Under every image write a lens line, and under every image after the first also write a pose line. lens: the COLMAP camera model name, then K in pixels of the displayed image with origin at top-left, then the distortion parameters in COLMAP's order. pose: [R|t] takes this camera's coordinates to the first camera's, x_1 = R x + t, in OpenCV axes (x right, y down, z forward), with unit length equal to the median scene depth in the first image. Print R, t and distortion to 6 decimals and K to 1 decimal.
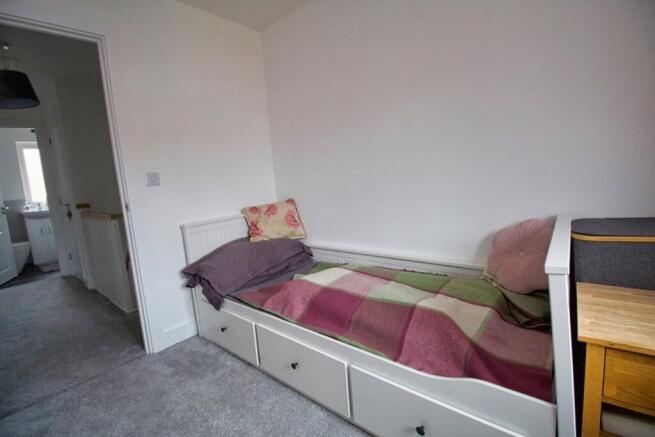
lens RADIAL K [[302.3, 0, 329.5], [0, 302.3, 217.6], [0, 0, 1]] dist [-0.005124, -0.009648]
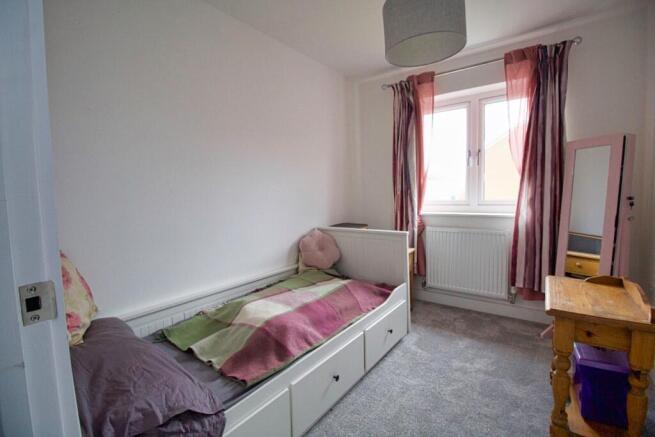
lens RADIAL K [[302.3, 0, 329.8], [0, 302.3, 216.8], [0, 0, 1]] dist [-0.005124, -0.009648]
pose [[-0.068658, -0.004431, 0.997630, -1.101230], [0.158438, 0.987251, 0.015289, -0.086981], [-0.984979, 0.159113, -0.067081, 0.934280]]
